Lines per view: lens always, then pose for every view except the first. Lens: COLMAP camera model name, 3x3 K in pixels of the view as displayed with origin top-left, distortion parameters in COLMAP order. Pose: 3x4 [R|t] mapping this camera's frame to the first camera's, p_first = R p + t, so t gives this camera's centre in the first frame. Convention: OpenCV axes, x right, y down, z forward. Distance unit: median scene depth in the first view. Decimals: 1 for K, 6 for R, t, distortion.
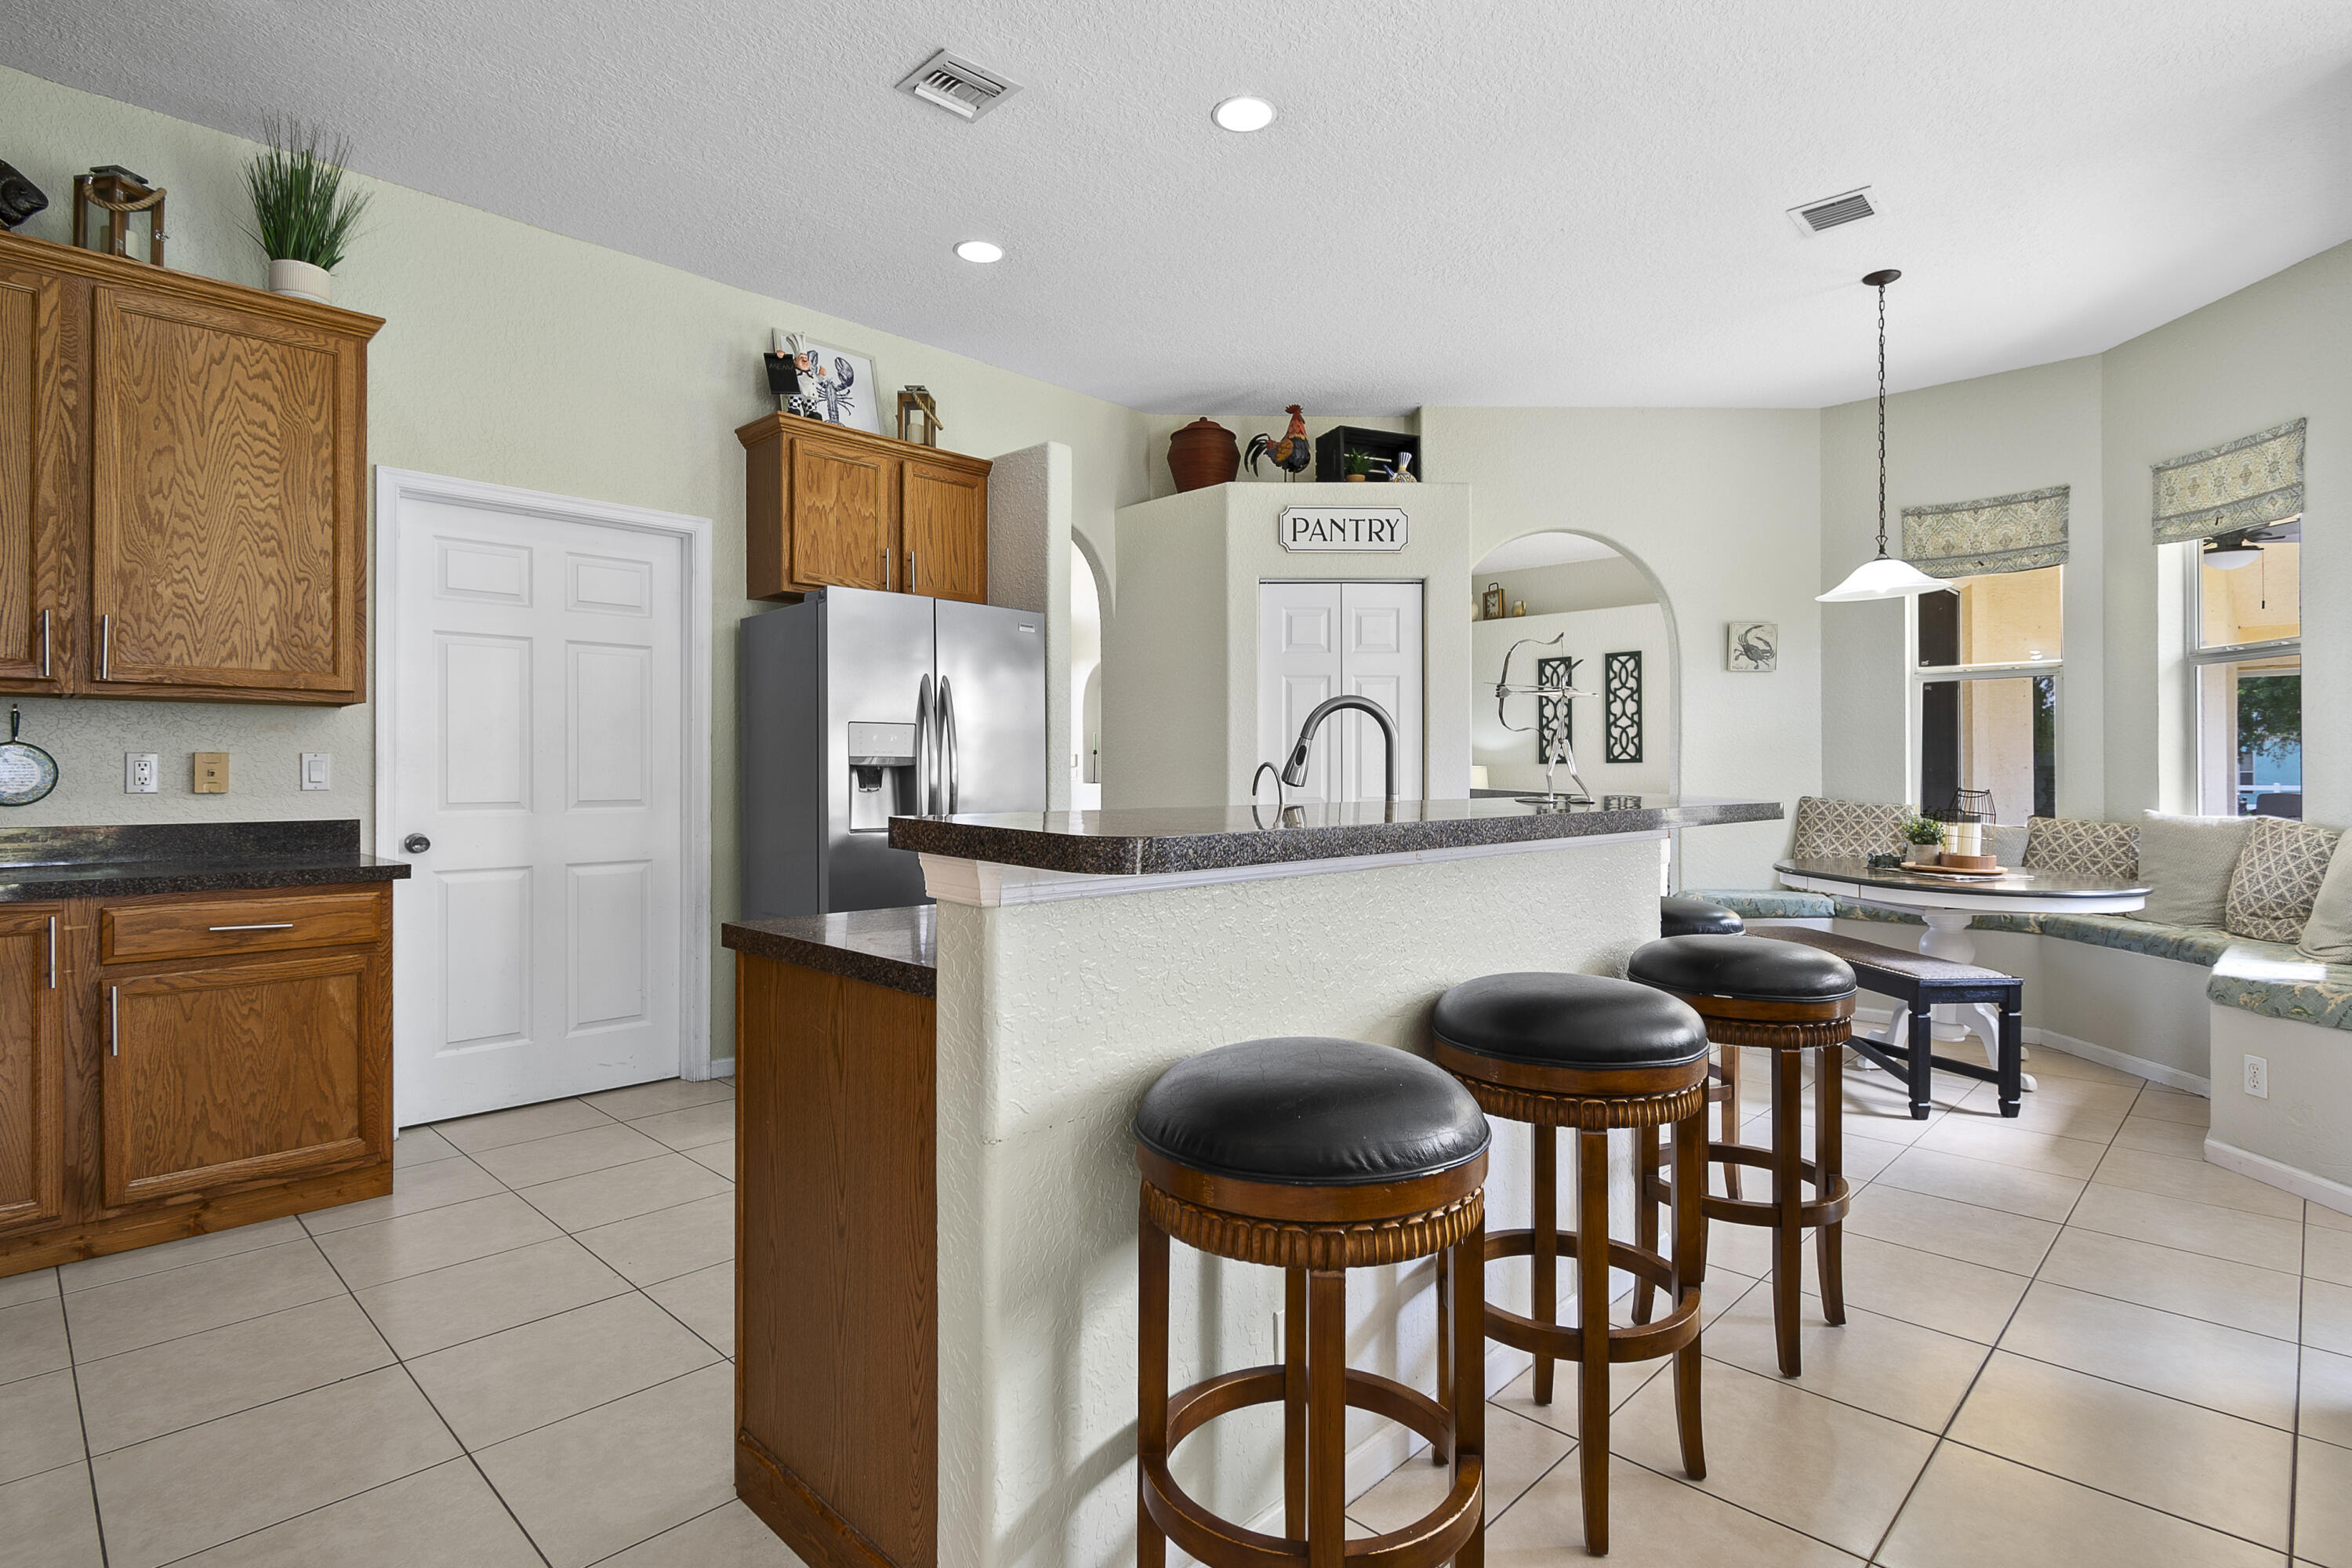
lens RADIAL K [[1152.7, 0, 1171.1], [0, 1152.7, 773.6], [0, 0, 1]] dist [-0.002687, 0.000799]
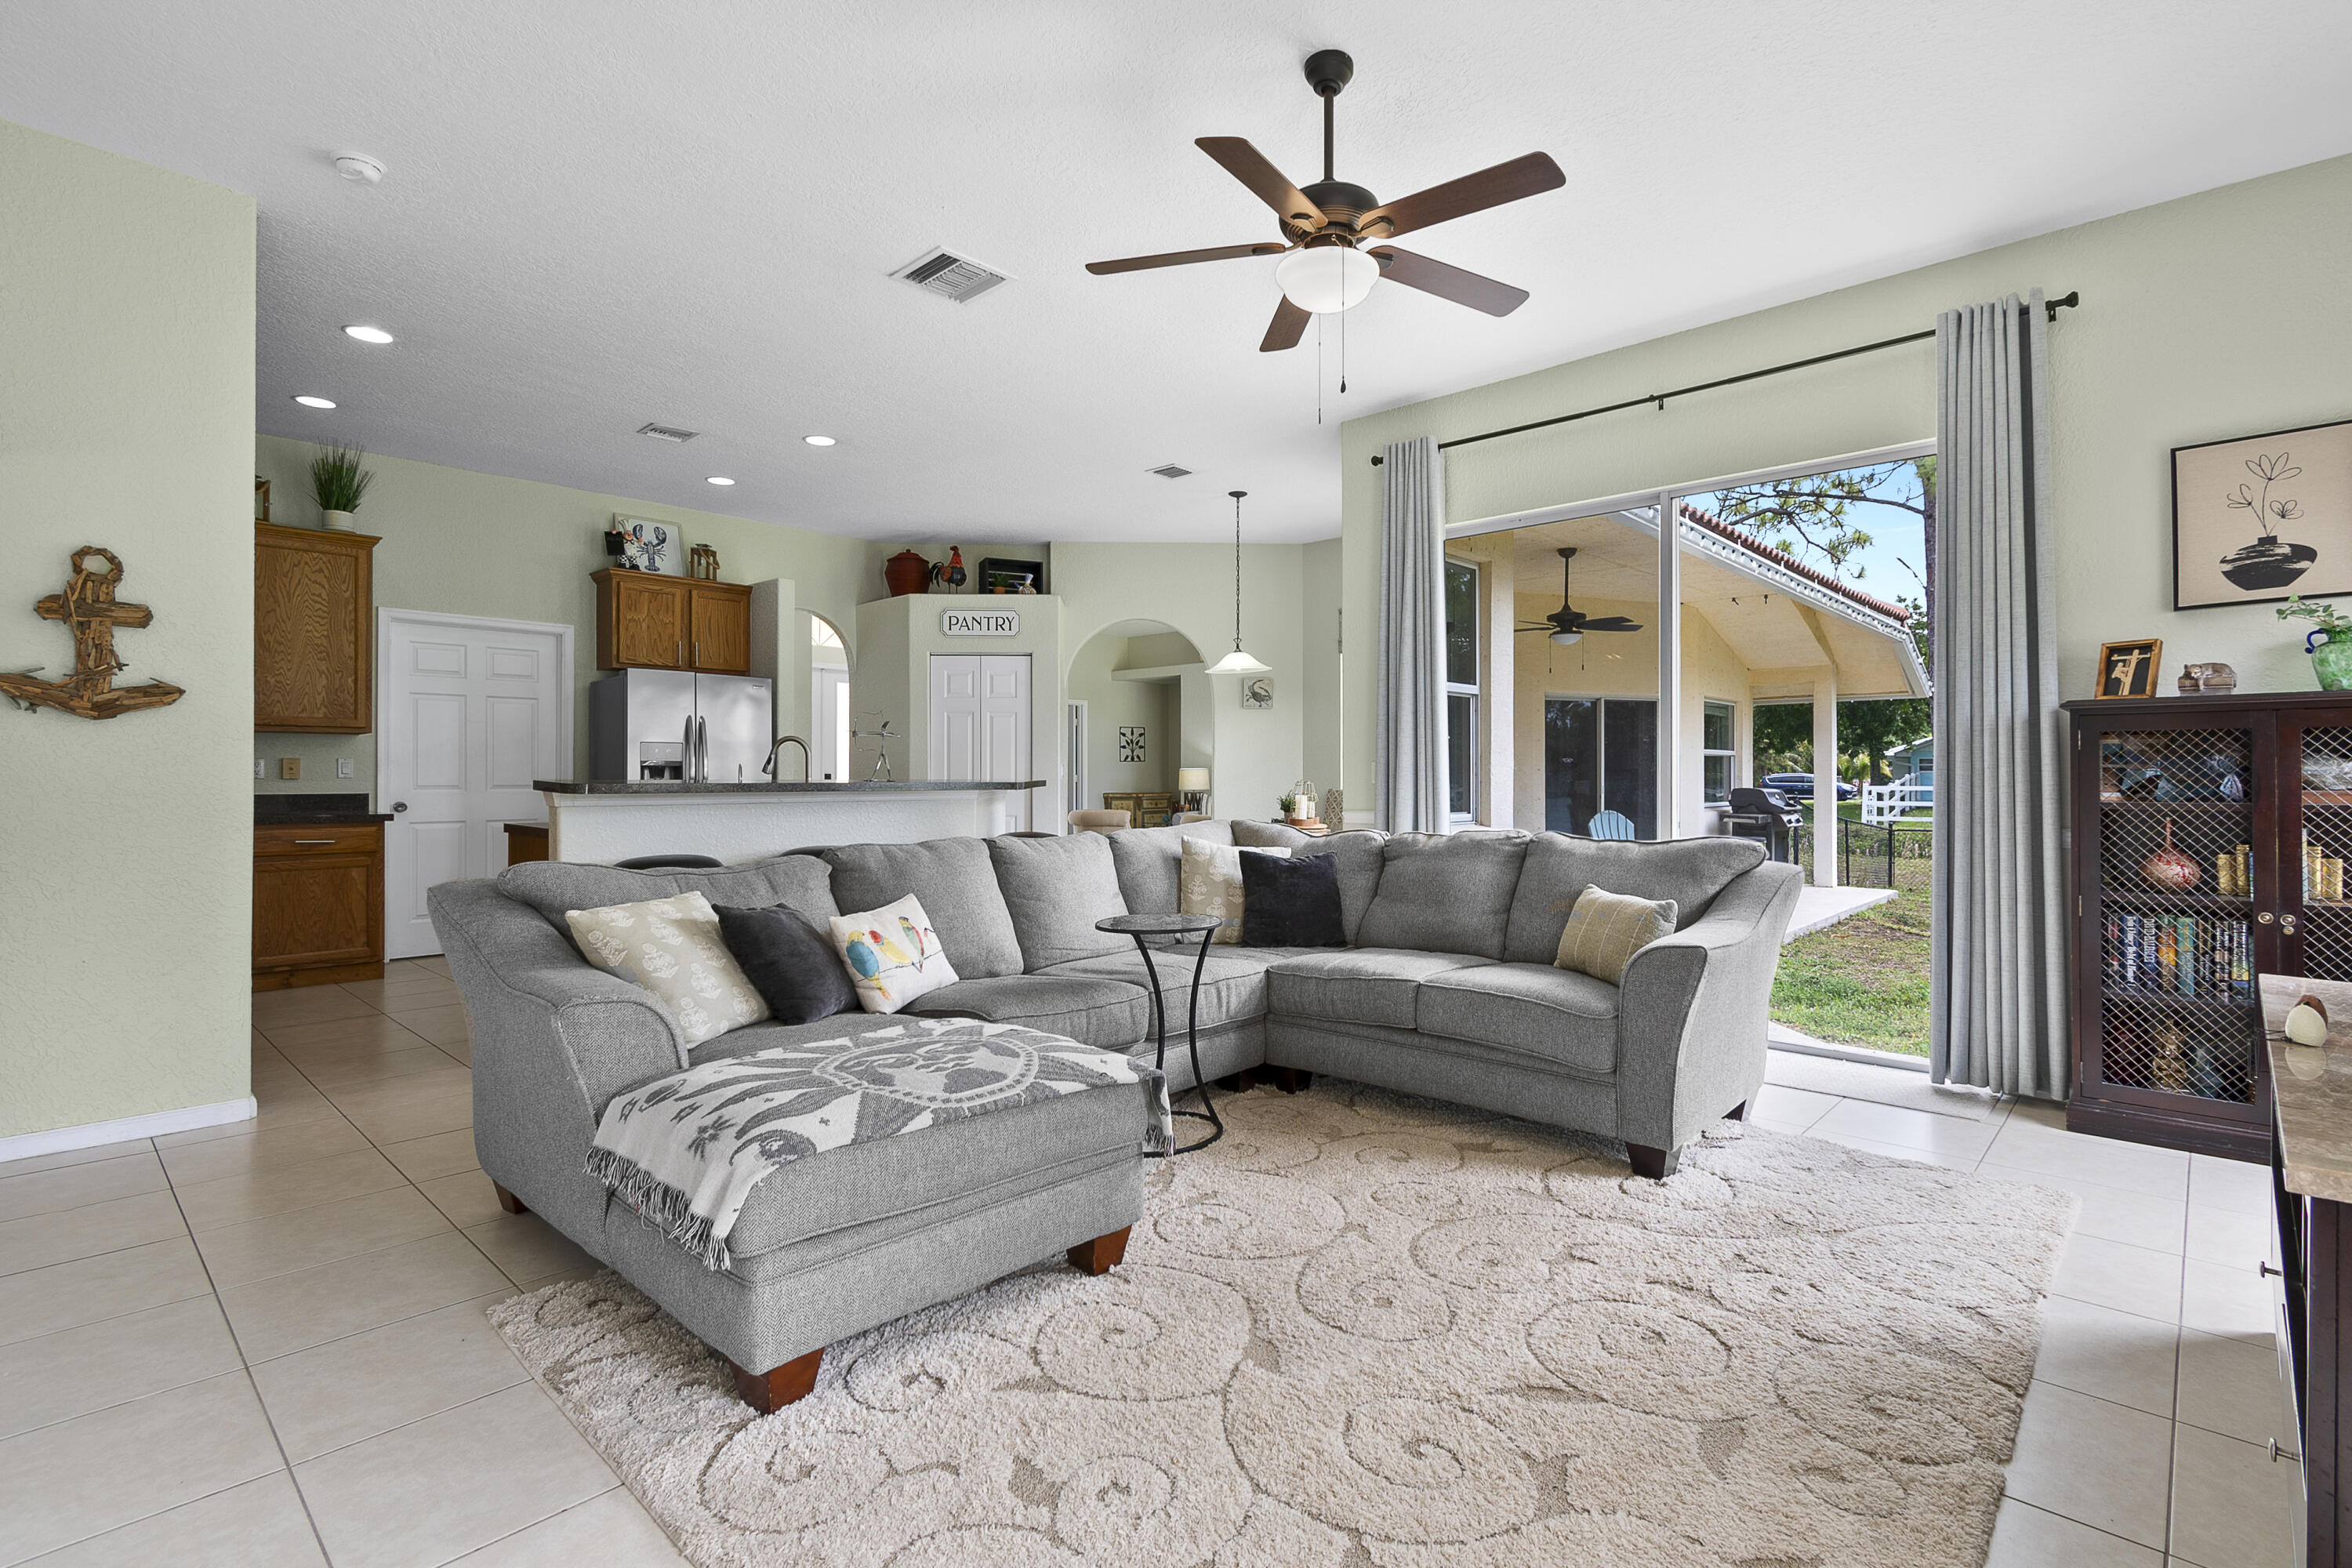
lens RADIAL K [[1101.3, 0, 1192.9], [0, 1101.3, 774.1], [0, 0, 1]] dist [0.005654, -0.001880]
pose [[0.999747, 0.002840, 0.022315, 0.515540], [-0.002844, 0.999996, 0.000146, 0.003418], [-0.022314, -0.000210, 0.999751, -0.715062]]
